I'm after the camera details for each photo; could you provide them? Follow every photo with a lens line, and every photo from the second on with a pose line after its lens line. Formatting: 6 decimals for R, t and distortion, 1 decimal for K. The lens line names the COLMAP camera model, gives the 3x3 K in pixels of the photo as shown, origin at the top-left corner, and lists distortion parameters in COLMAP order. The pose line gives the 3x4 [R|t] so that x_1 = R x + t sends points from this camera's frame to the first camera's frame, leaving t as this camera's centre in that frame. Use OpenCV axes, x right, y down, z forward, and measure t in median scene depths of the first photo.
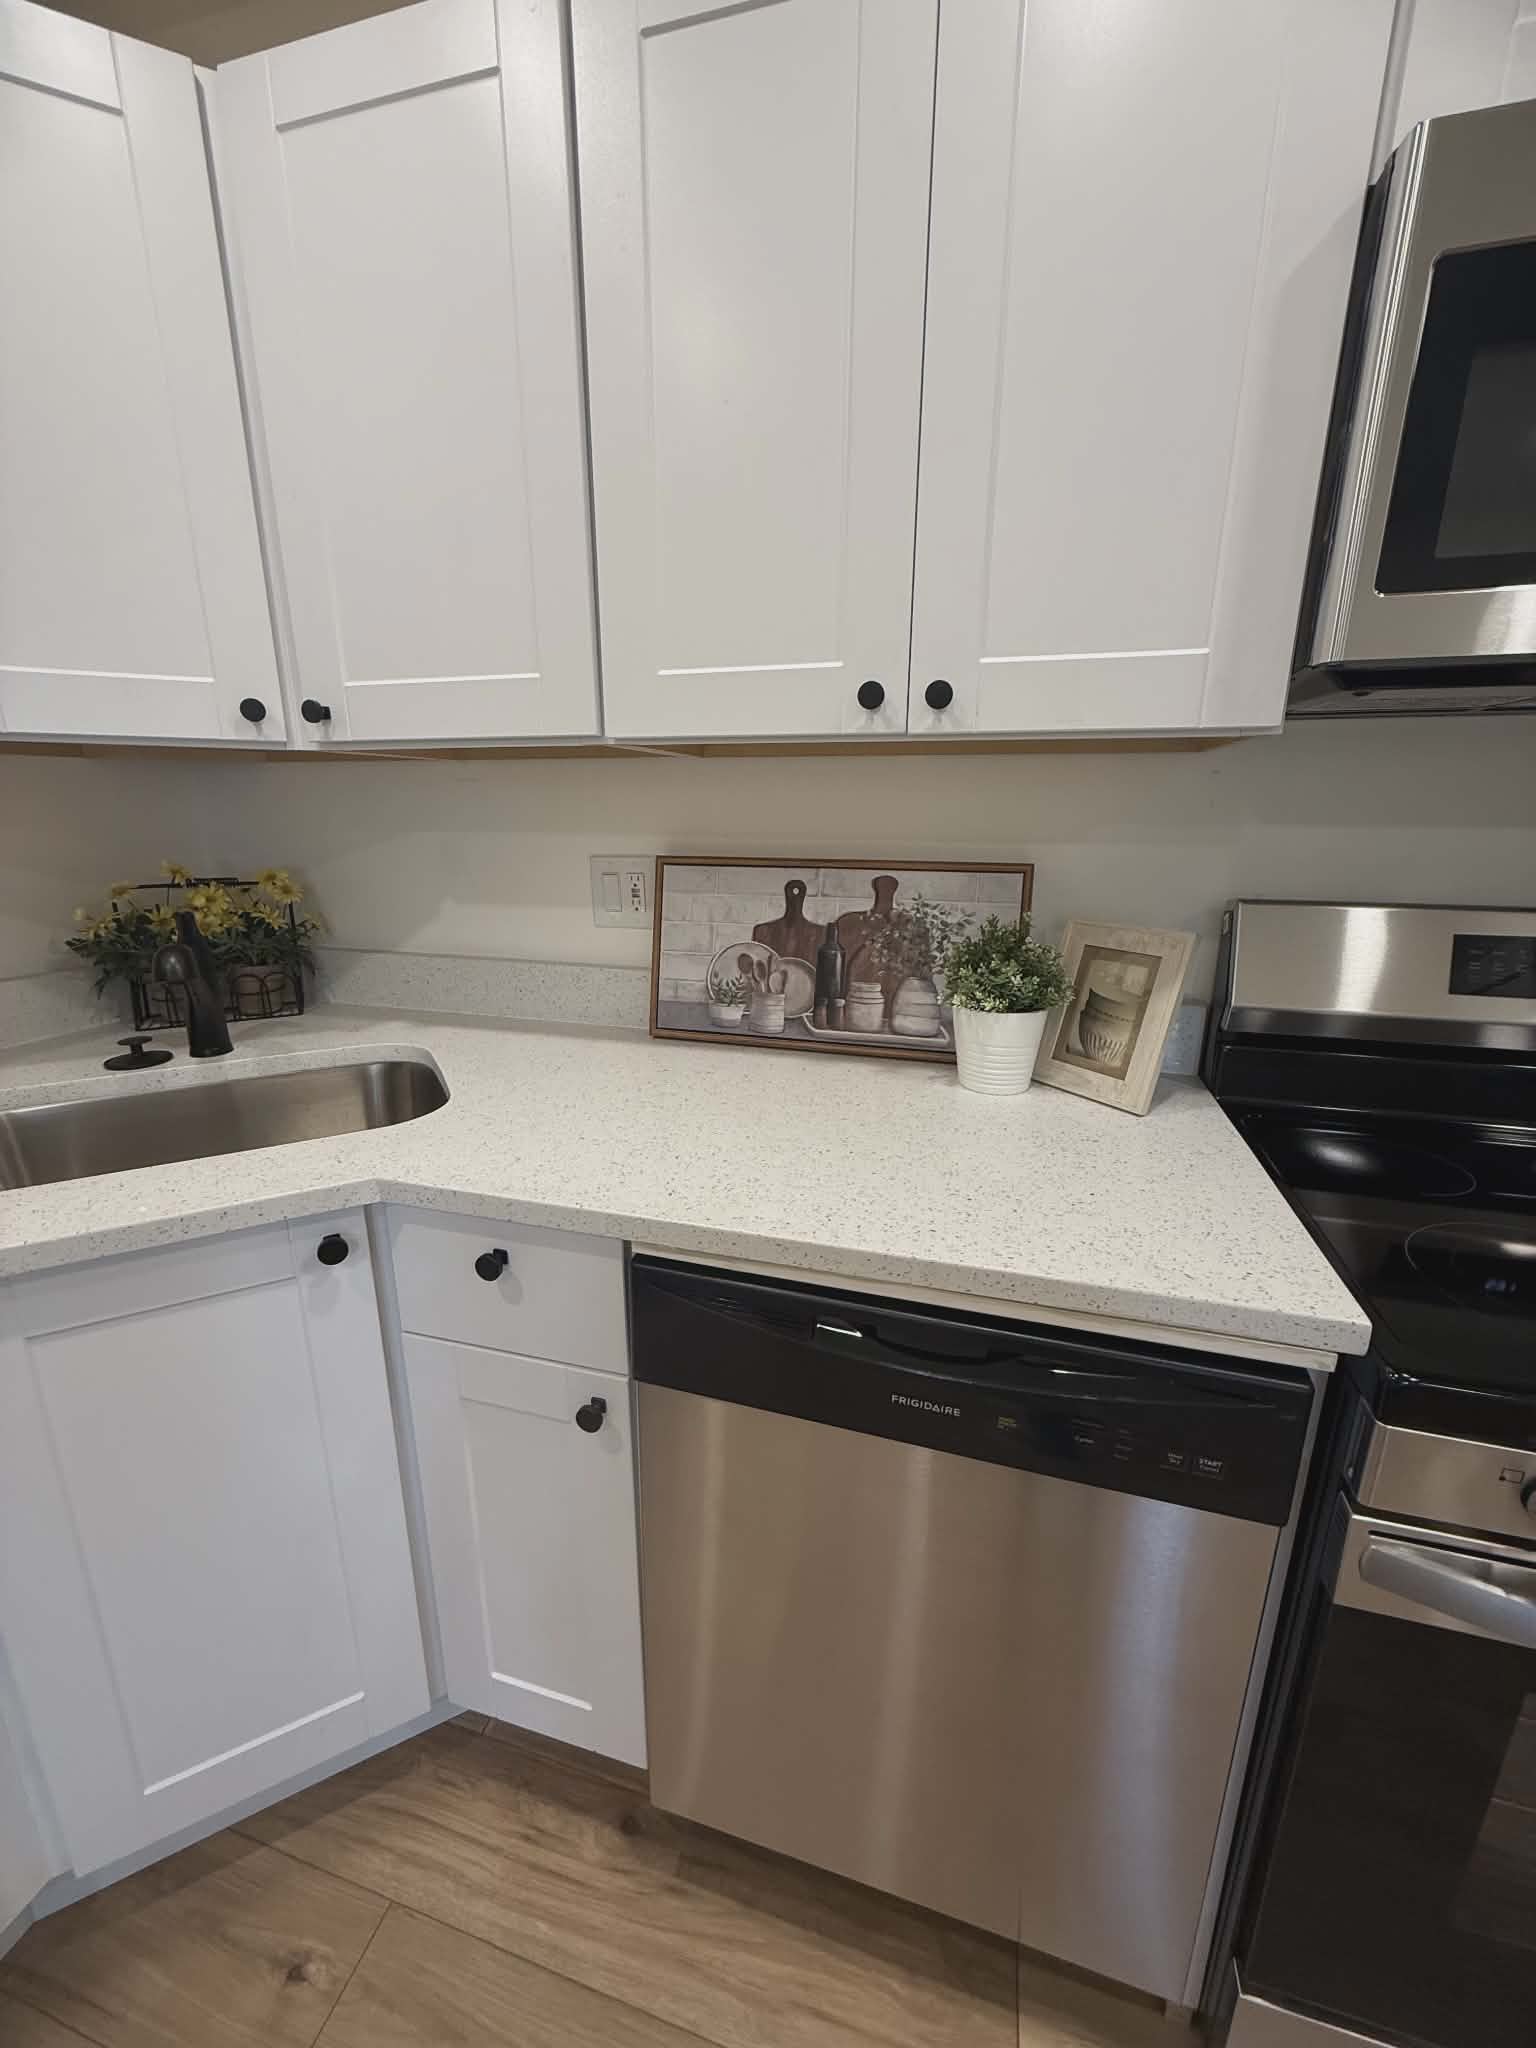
lens RADIAL K [[816.3, 0, 771.3], [0, 816.3, 1020.9], [0, 0, 1]] dist [0.000089, -0.000830]
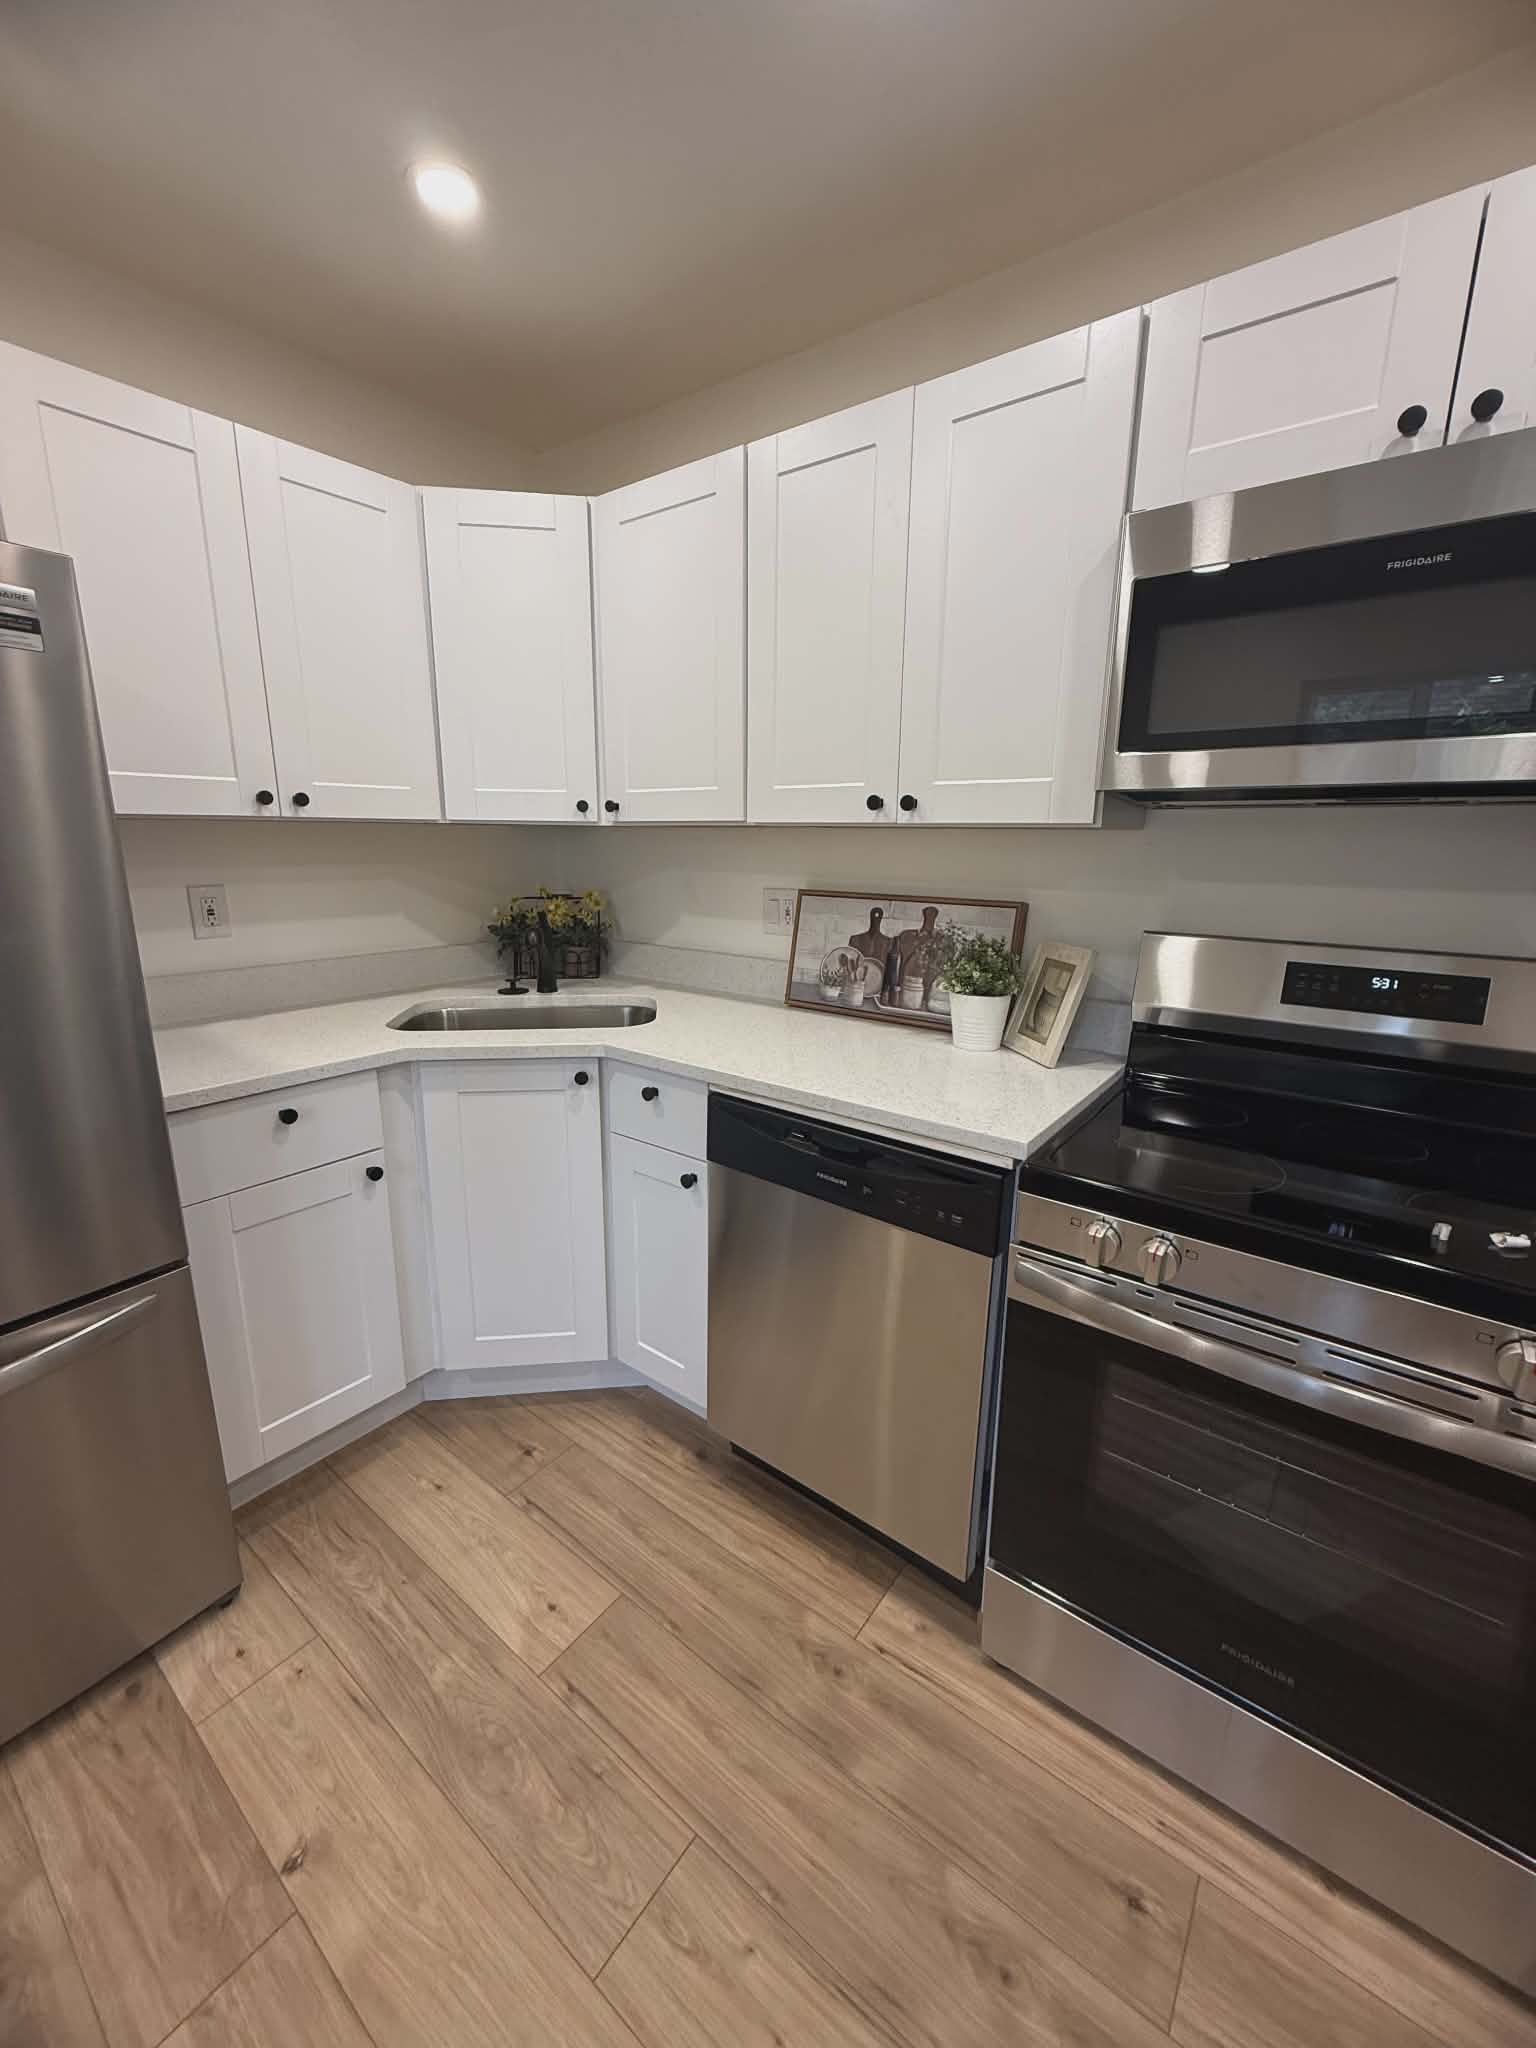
lens RADIAL K [[816.3, 0, 765.5], [0, 816.3, 1022.3], [0, 0, 1]] dist [0.000089, -0.000830]
pose [[0.930049, 0.088348, -0.356657, 0.472774], [-0.101790, 0.994623, -0.019057, 0.108798], [0.353055, 0.054028, 0.934041, -0.583646]]
